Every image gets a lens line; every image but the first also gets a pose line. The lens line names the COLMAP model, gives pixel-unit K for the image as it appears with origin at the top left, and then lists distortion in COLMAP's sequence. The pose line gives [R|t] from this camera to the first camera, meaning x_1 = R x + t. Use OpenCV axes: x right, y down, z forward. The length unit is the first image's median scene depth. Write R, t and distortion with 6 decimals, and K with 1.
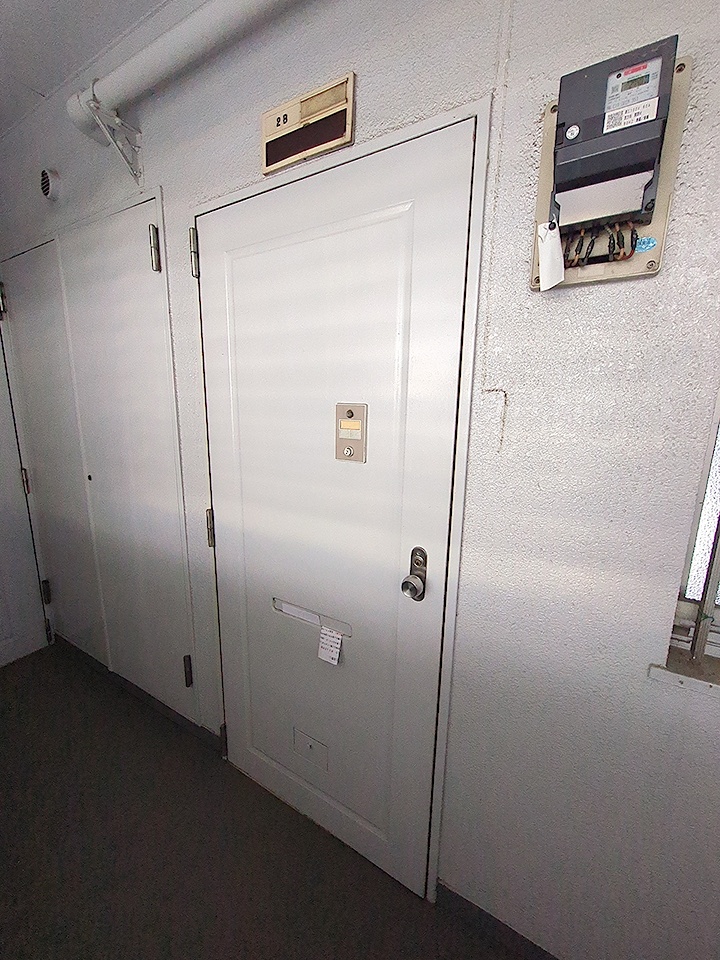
lens RADIAL K [[380.3, 0, 359.7], [0, 380.3, 479.2], [0, 0, 1]] dist [0.002644, 0.000418]
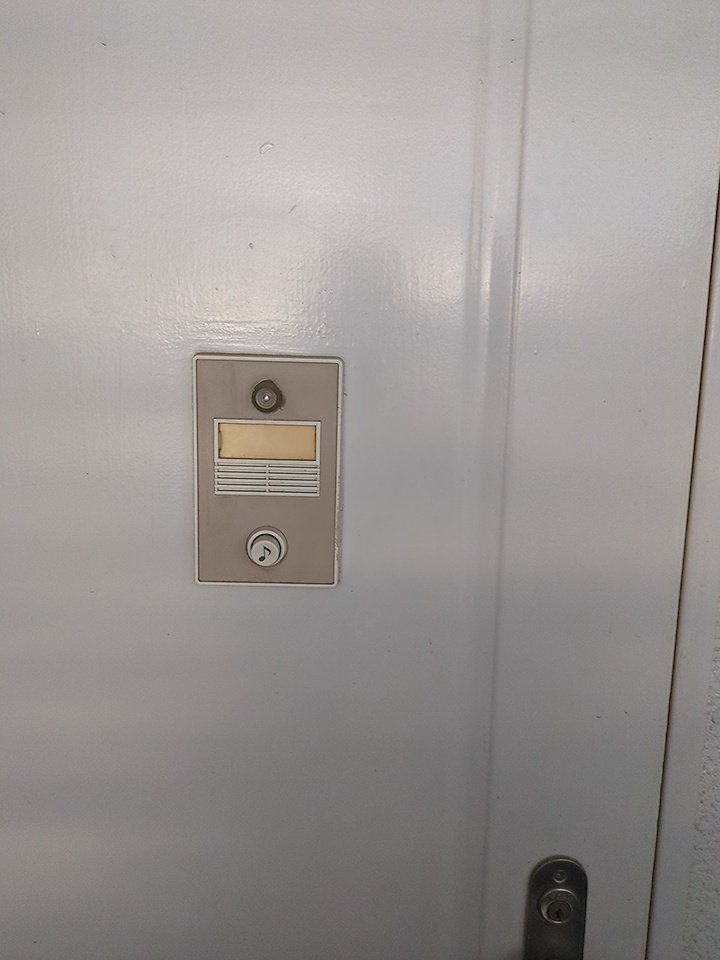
lens RADIAL K [[380.3, 0, 359.8], [0, 380.3, 481.1], [0, 0, 1]] dist [0.002644, 0.000418]
pose [[0.848453, -0.047591, 0.527126, -0.105987], [0.098766, 0.992691, -0.069348, -0.093267], [-0.519973, 0.110901, 0.846953, 0.759769]]
